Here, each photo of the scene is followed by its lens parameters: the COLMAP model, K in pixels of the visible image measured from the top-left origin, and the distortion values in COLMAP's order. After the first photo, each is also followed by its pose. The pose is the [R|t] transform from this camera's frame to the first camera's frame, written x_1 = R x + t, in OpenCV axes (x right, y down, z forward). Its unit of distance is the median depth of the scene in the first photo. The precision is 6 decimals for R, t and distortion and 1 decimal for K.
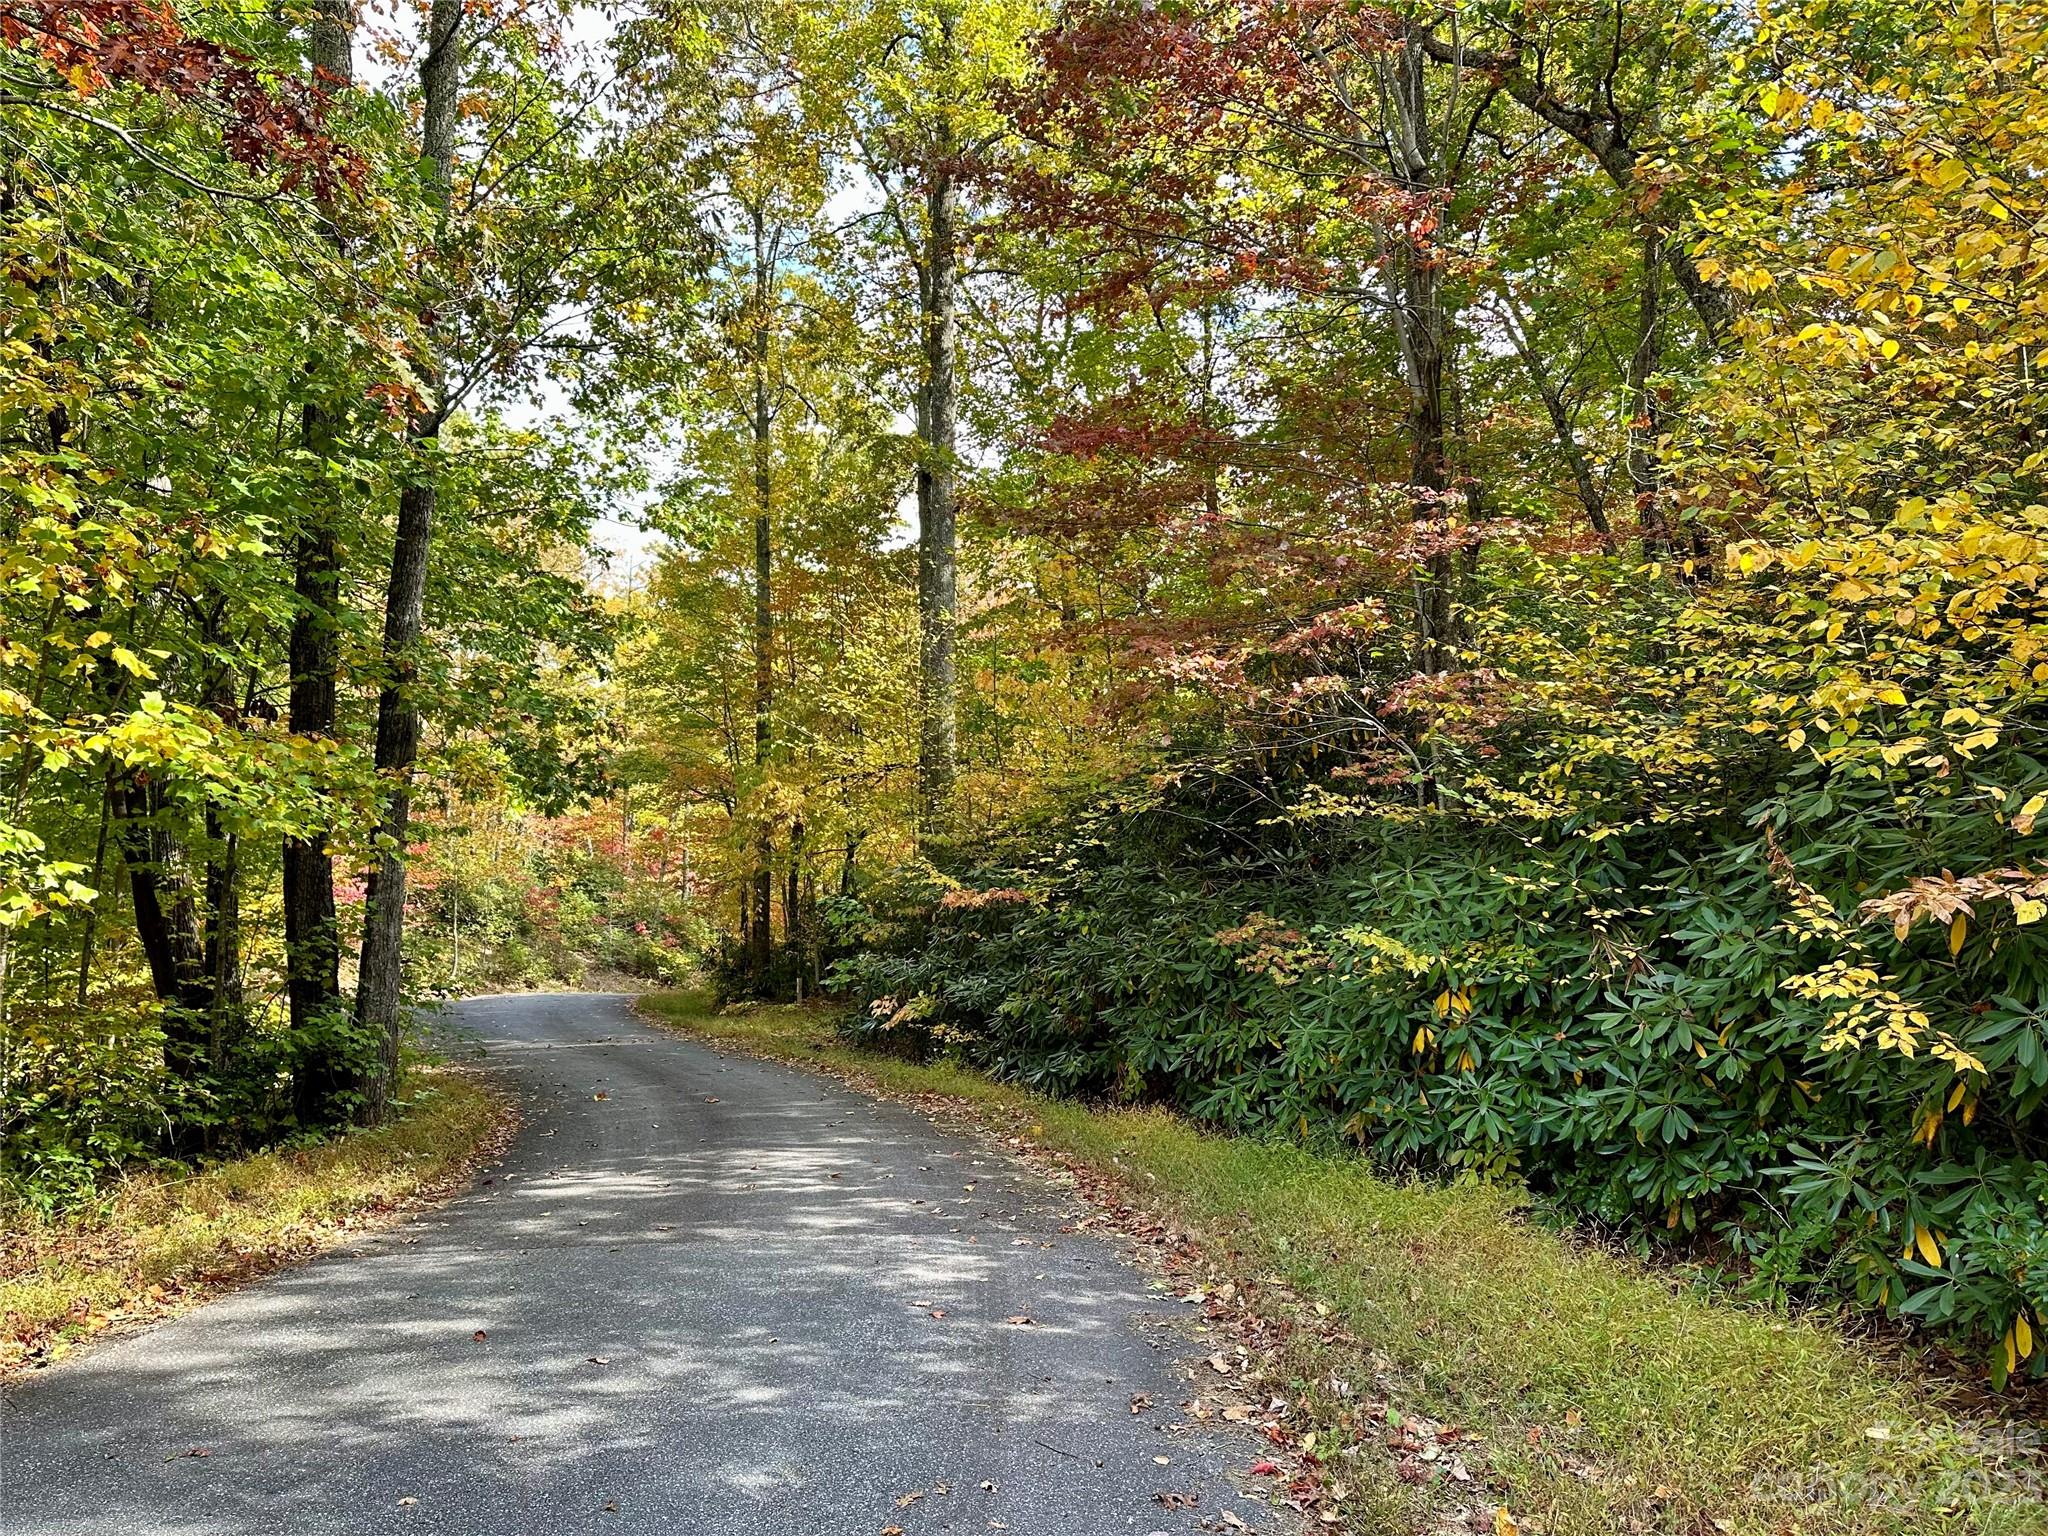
lens RADIAL K [[1387.9, 0, 1001.5], [0, 1387.9, 807.1], [0, 0, 1]] dist [0.140178, -0.182325]
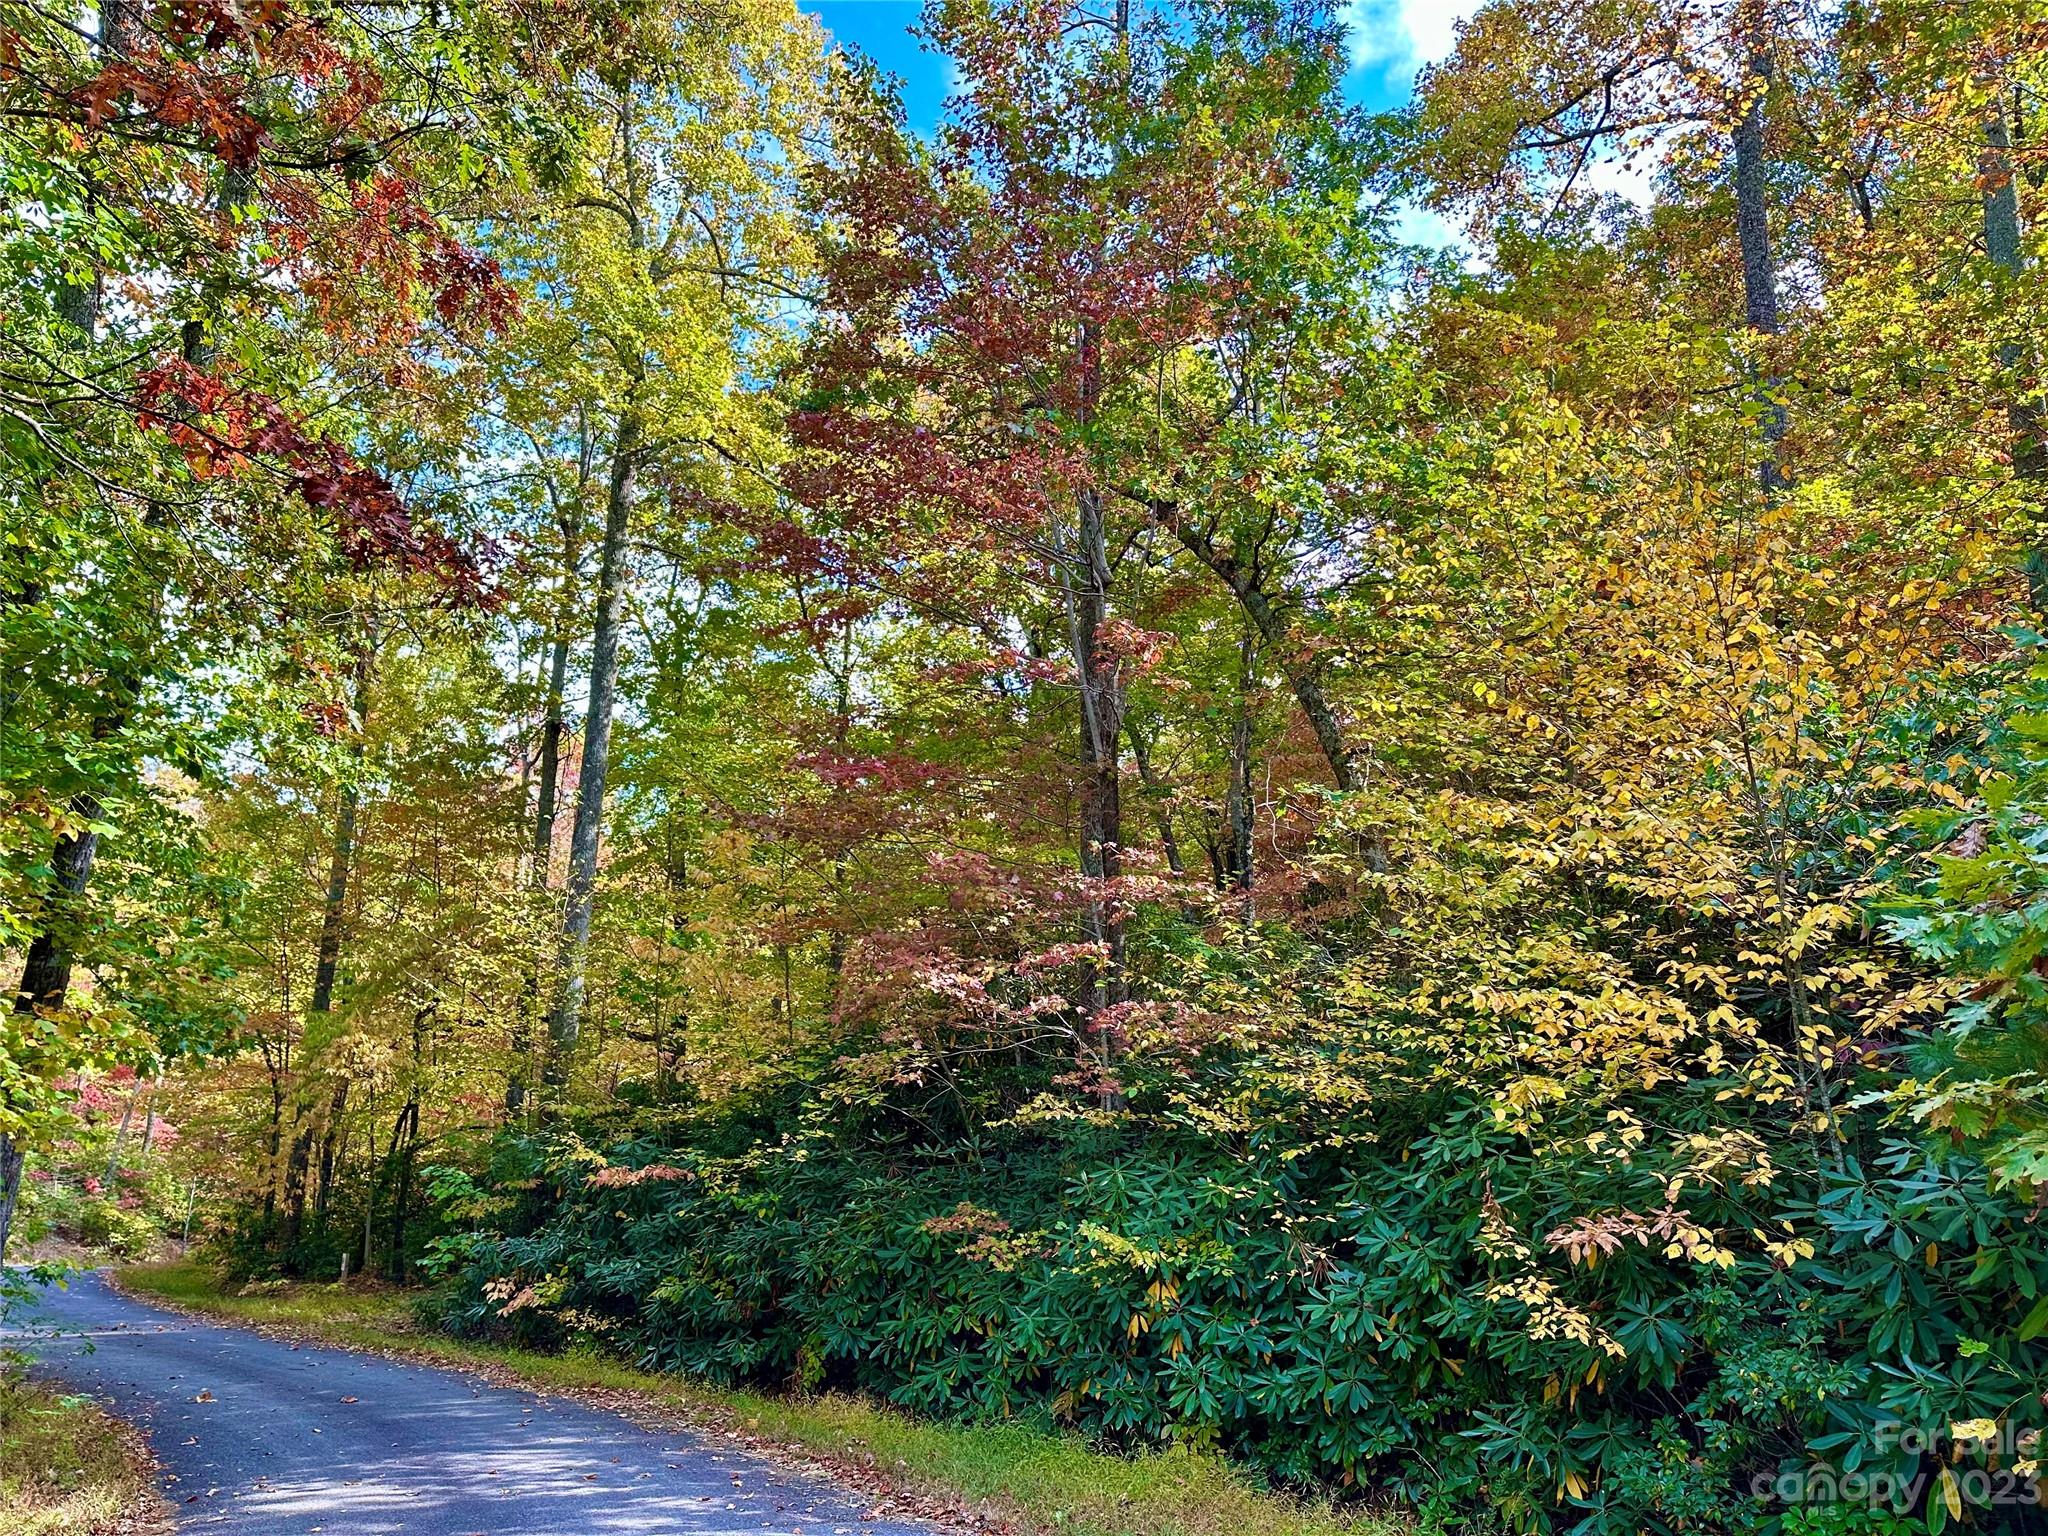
lens RADIAL K [[1412.3, 0, 999.7], [0, 1412.3, 813.0], [0, 0, 1]] dist [0.021856, -0.005697]
pose [[0.949071, 0.096906, 0.299789, -0.187978], [-0.043020, 0.982470, -0.181390, -0.031748], [-0.312112, 0.159255, 0.936602, -0.118436]]
